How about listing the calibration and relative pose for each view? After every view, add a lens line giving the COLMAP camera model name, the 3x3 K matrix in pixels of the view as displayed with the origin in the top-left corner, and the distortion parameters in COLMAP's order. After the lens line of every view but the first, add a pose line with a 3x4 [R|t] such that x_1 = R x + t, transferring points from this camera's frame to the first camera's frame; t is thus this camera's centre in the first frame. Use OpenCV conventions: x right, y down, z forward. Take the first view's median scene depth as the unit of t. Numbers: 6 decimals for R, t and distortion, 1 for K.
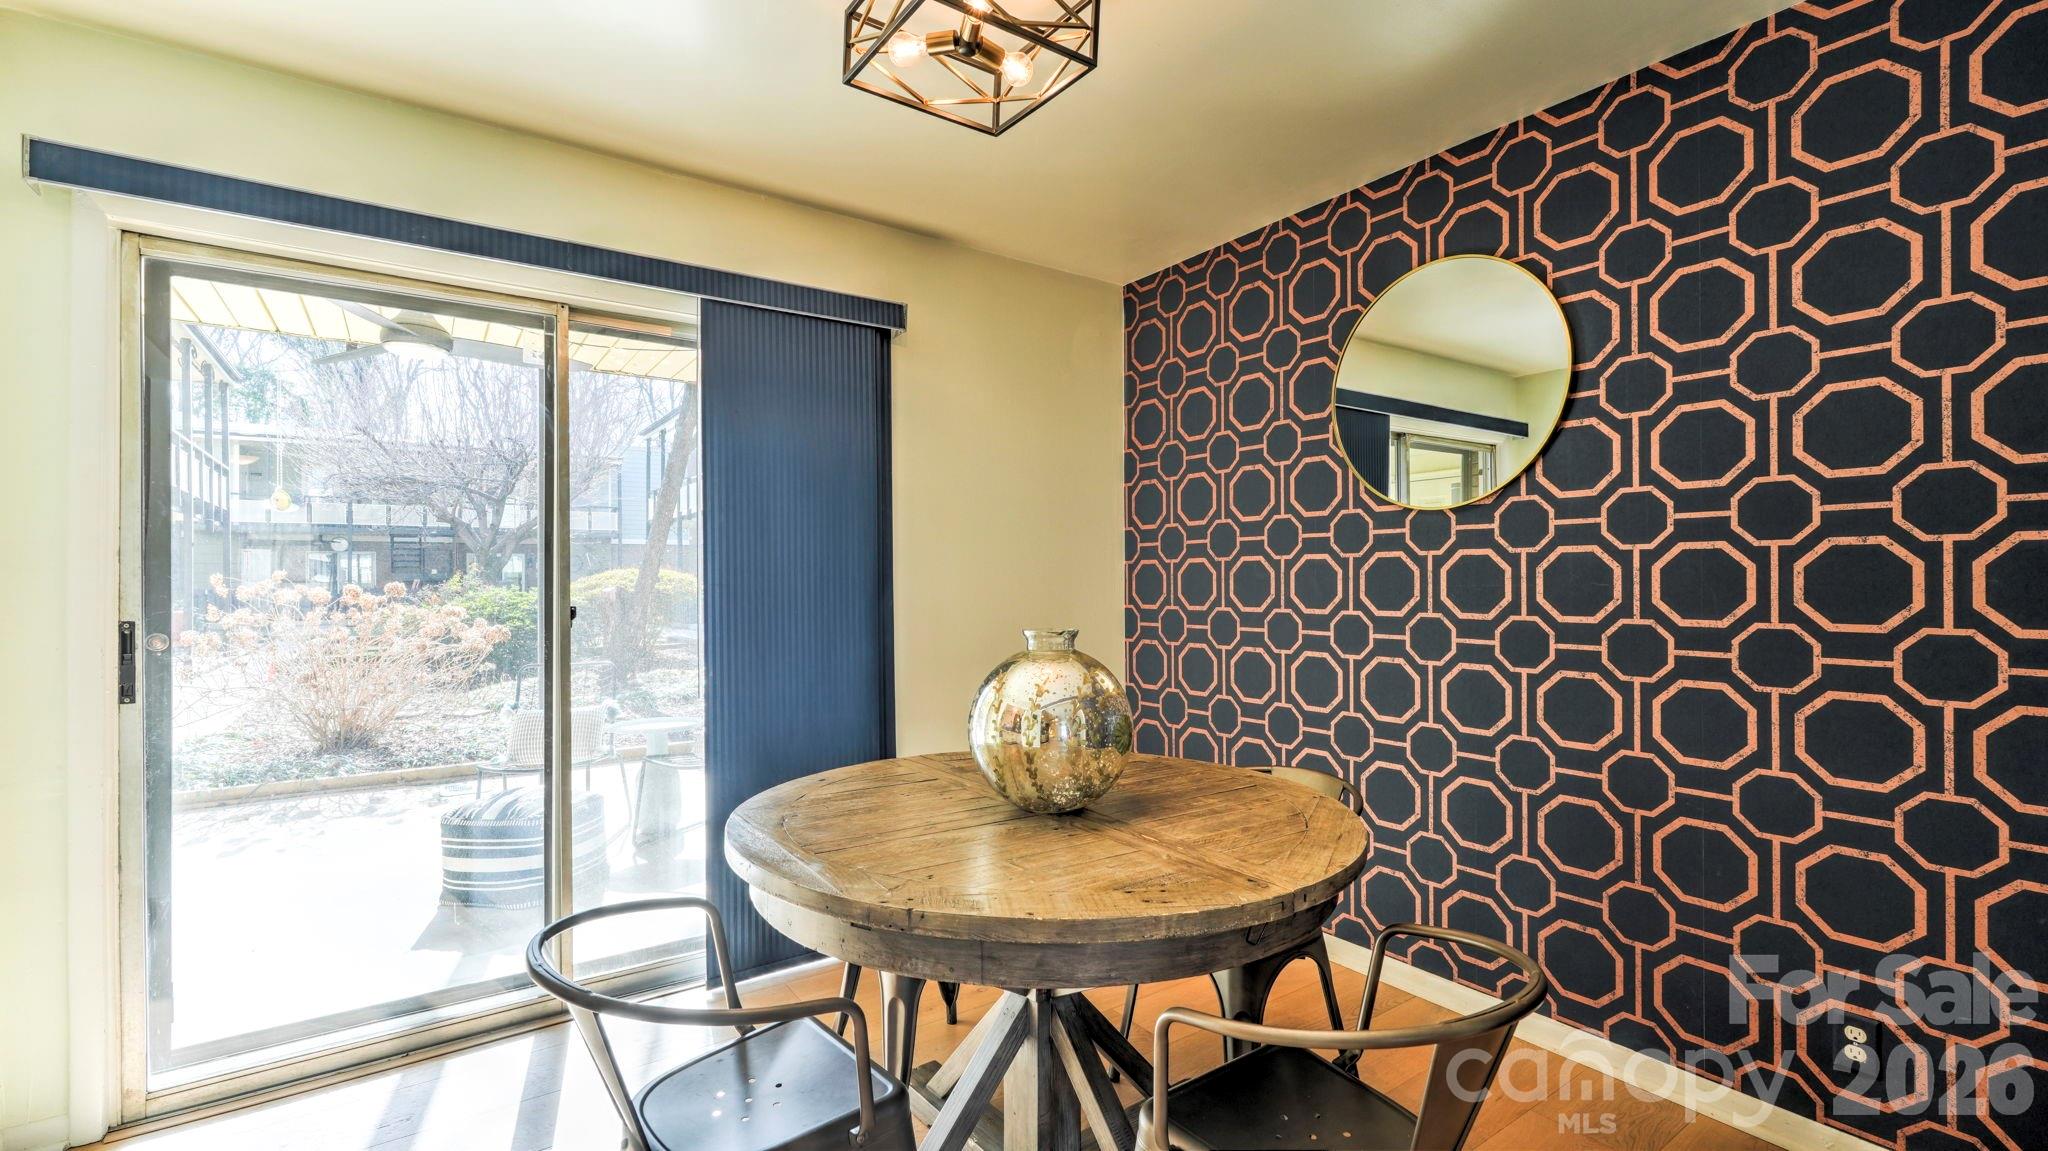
lens RADIAL K [[889.6, 0, 1026.8], [0, 889.6, 578.8], [0, 0, 1]] dist [-0.000003, 0.000641]
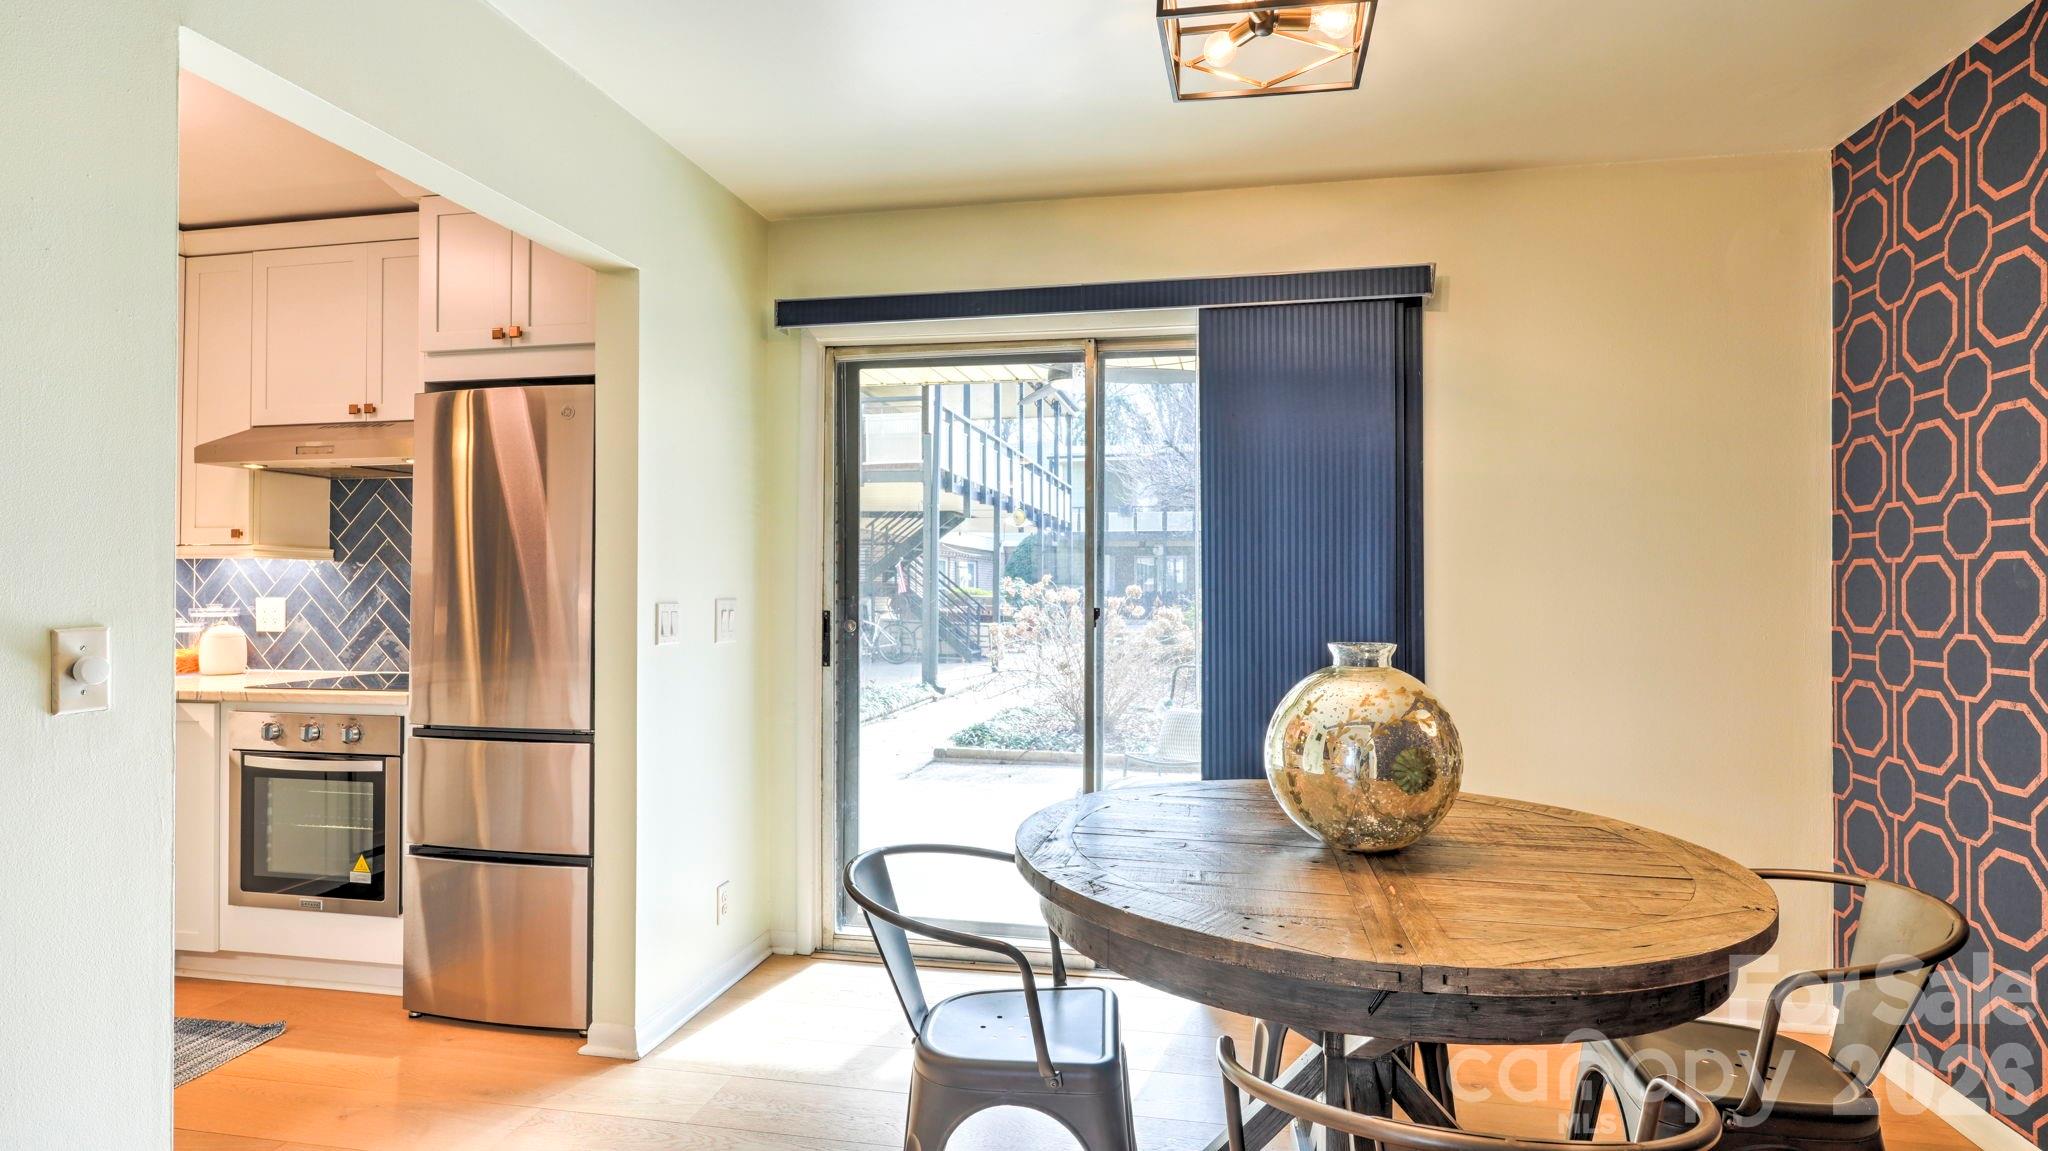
lens RADIAL K [[1042.7, 0, 1024.0], [0, 1042.7, 575.5], [0, 0, 1]] dist [0.000413, 0.000564]
pose [[0.692481, 0.000013, -0.721436, 0.256350], [-0.005272, 0.999973, -0.005042, -0.001609], [0.721417, 0.007295, 0.692463, 0.020231]]
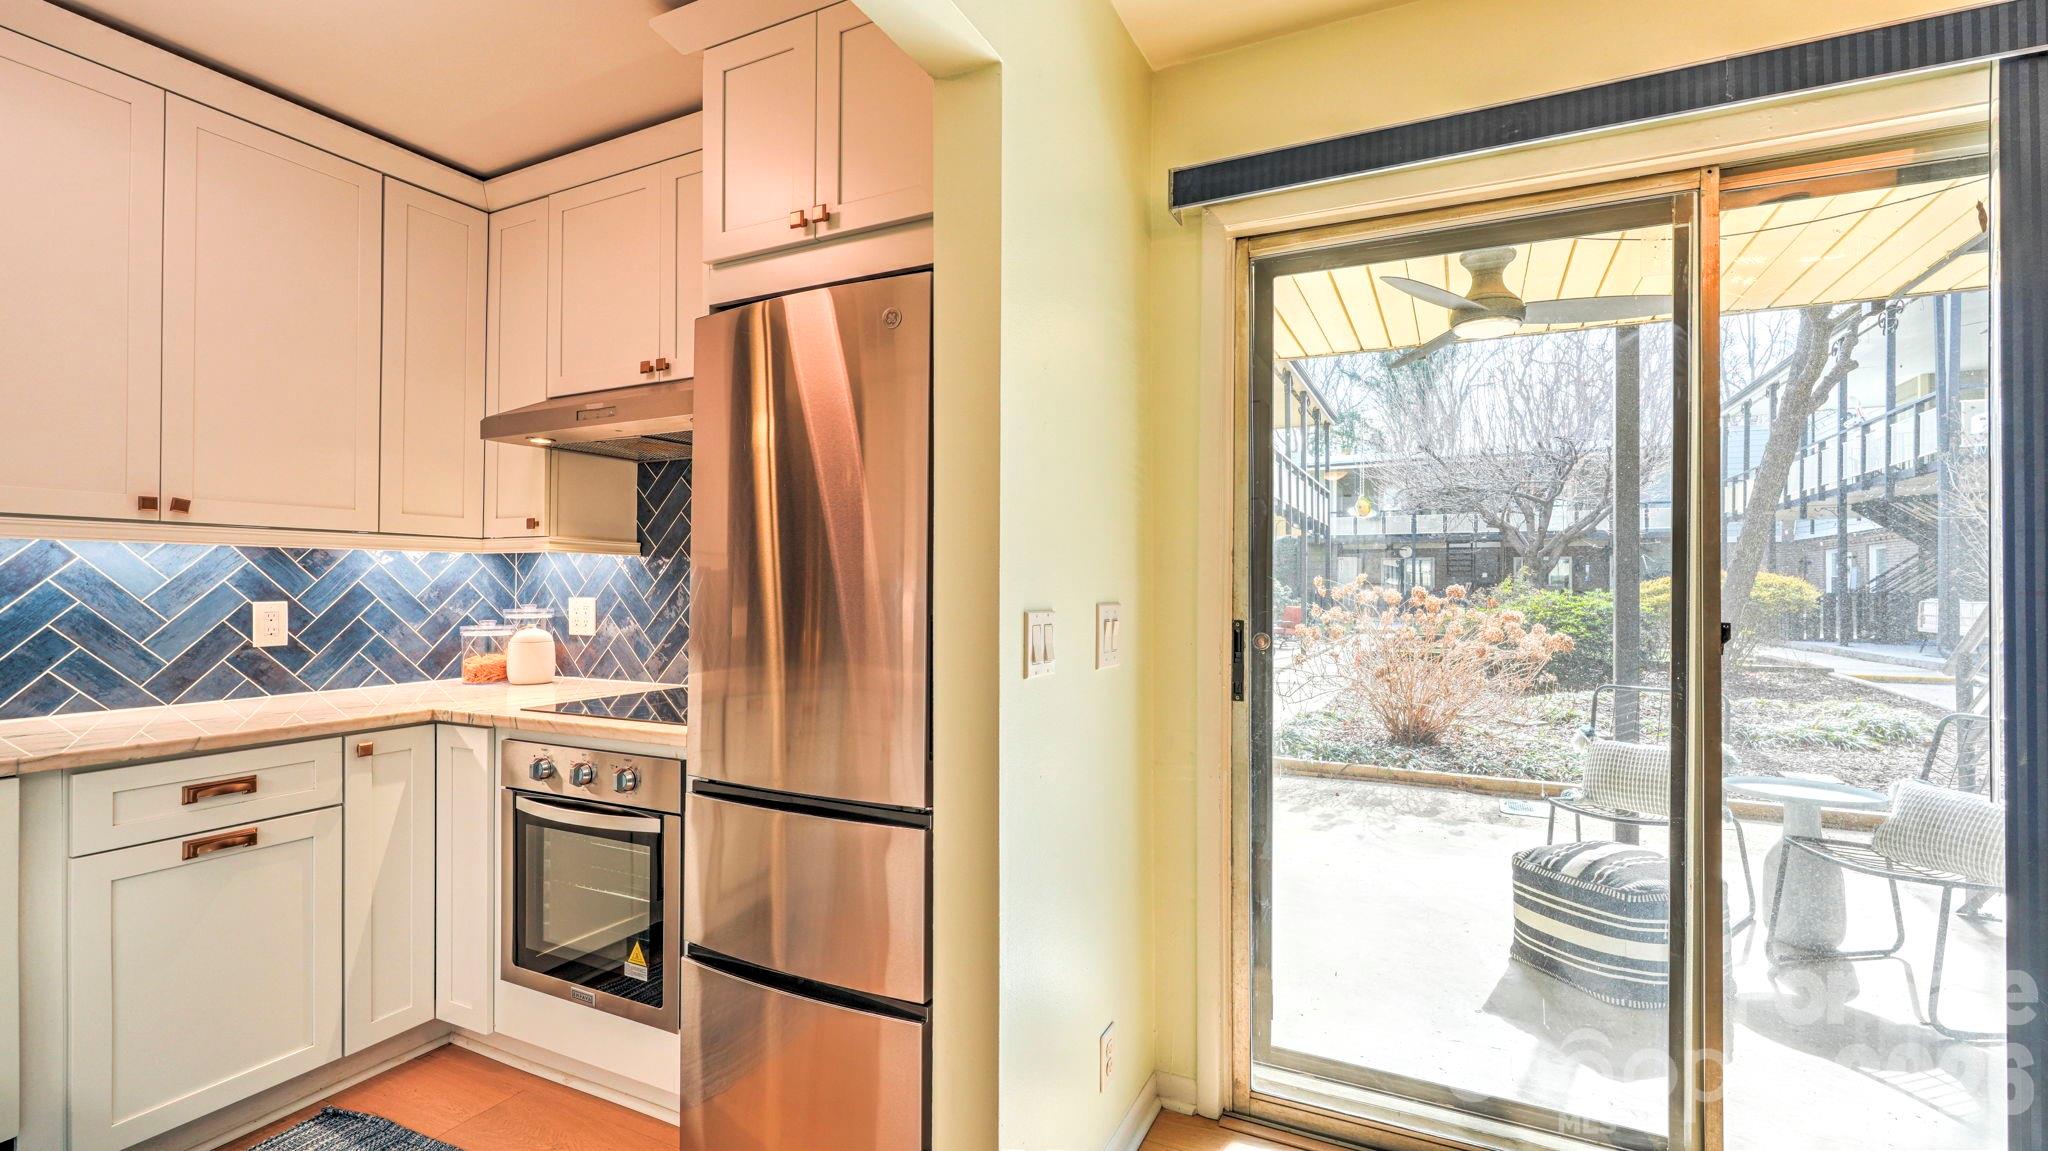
lens RADIAL K [[889.6, 0, 1026.8], [0, 889.6, 578.8], [0, 0, 1]] dist [-0.000003, 0.000641]
pose [[0.488891, 0.000925, -0.872345, -0.131202], [-0.004782, 0.999987, -0.001620, 0.001834], [0.872332, 0.004963, 0.488889, 0.158799]]
